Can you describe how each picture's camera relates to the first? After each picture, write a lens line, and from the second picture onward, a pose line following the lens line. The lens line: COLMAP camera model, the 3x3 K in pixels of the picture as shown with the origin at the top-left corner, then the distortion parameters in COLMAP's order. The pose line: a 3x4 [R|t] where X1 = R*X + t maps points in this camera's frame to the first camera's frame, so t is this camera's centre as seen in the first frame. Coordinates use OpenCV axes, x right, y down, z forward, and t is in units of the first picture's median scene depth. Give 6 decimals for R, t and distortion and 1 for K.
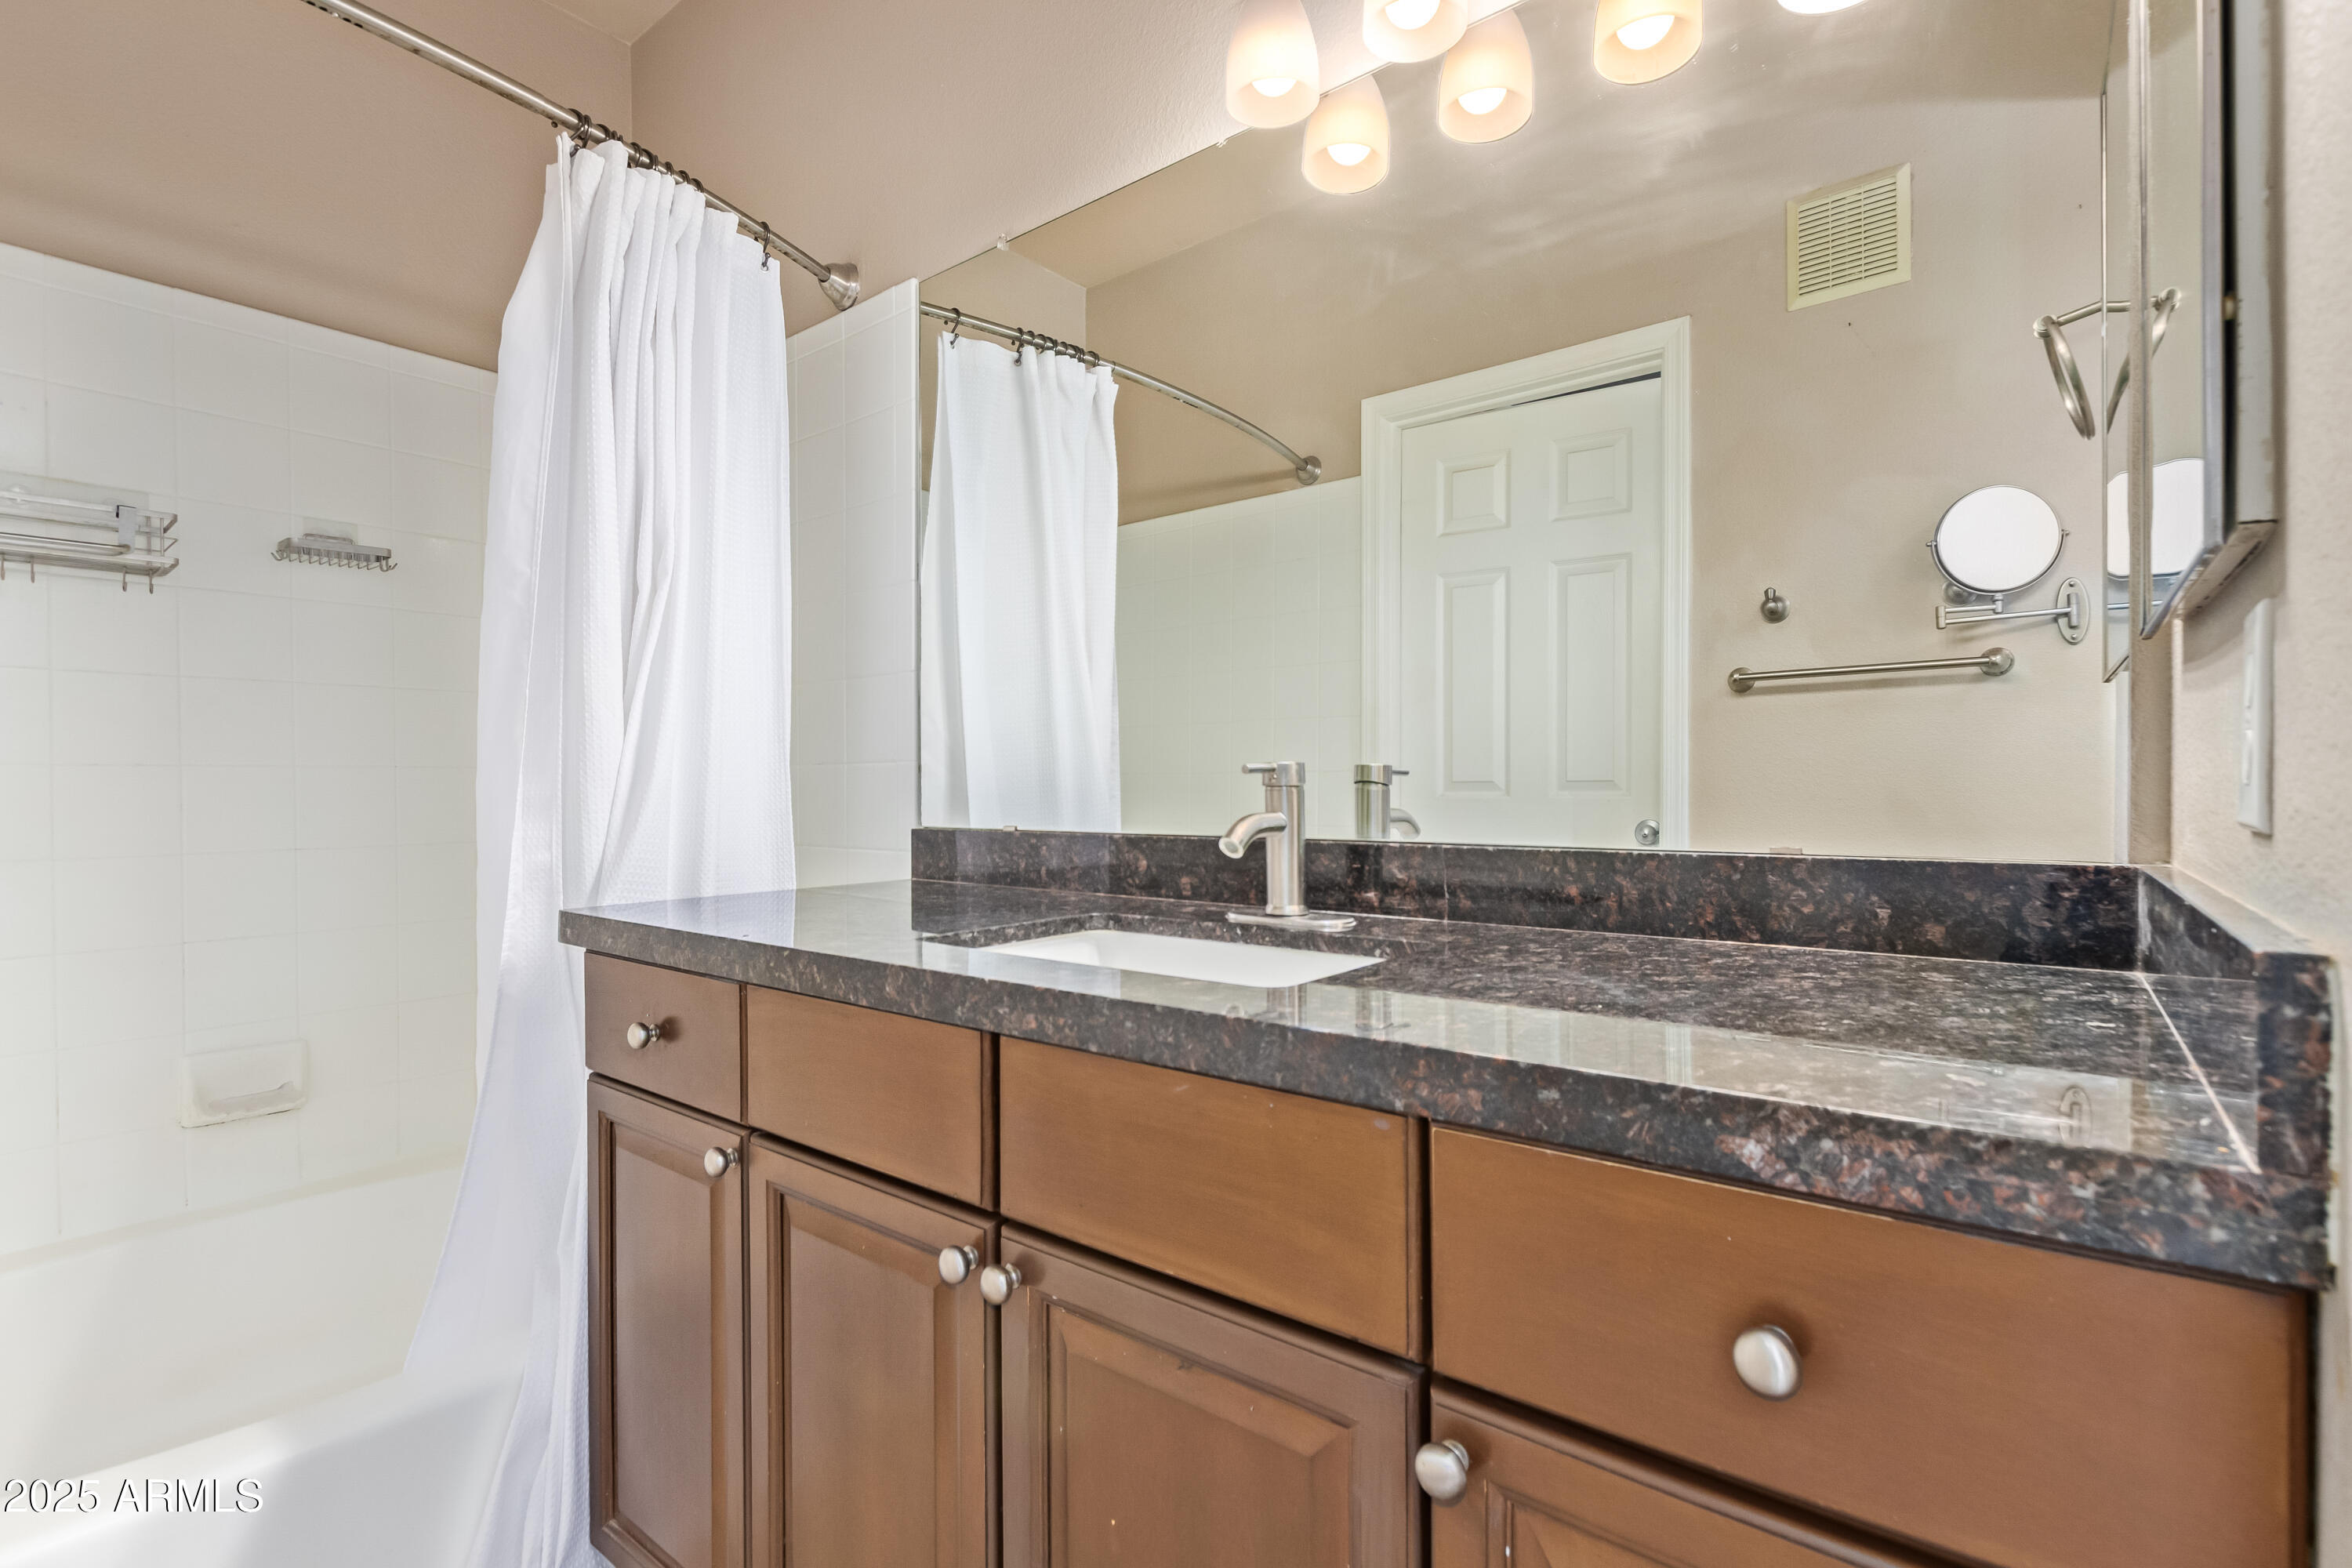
lens RADIAL K [[1088.9, 0, 1183.3], [0, 1088.9, 798.7], [0, 0, 1]] dist [0.000041, 0.000051]
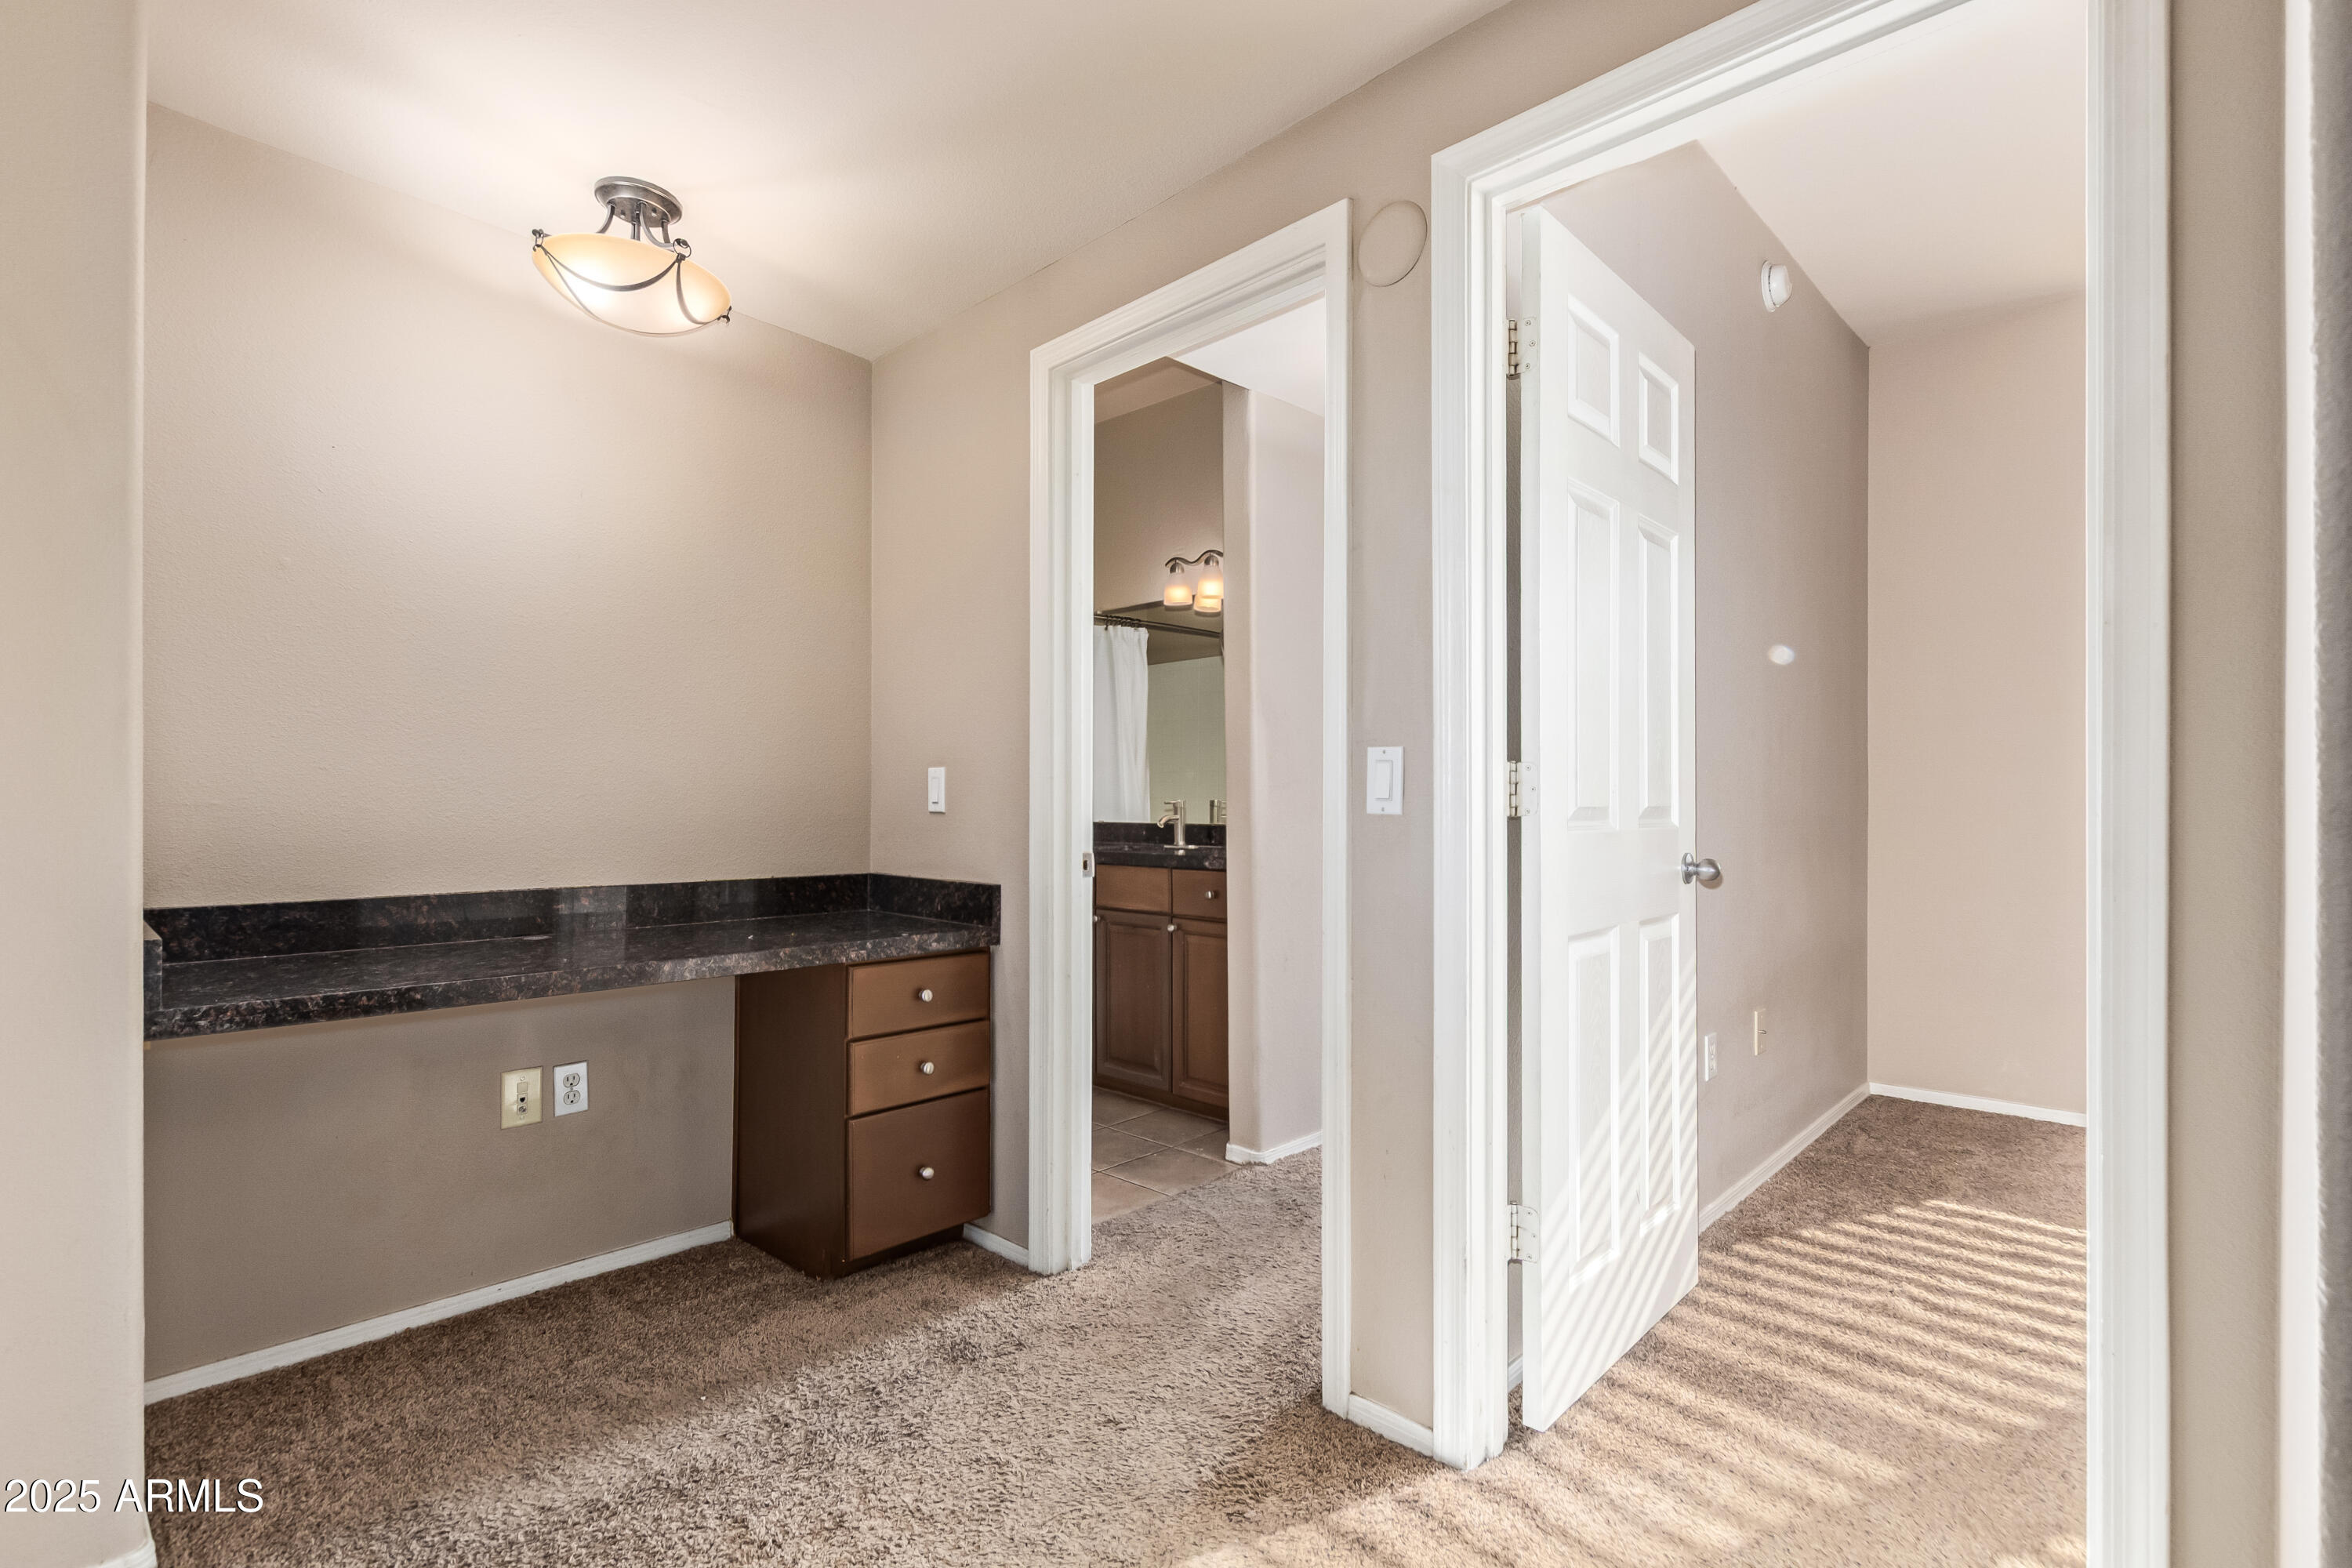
lens RADIAL K [[1088.9, 0, 1183.3], [0, 1088.9, 798.7], [0, 0, 1]] dist [0.000041, 0.000051]
pose [[0.995868, 0.001579, -0.090797, 0.410794], [-0.001759, 0.999997, -0.001909, -0.033955], [0.090794, 0.002061, 0.995868, -2.396850]]
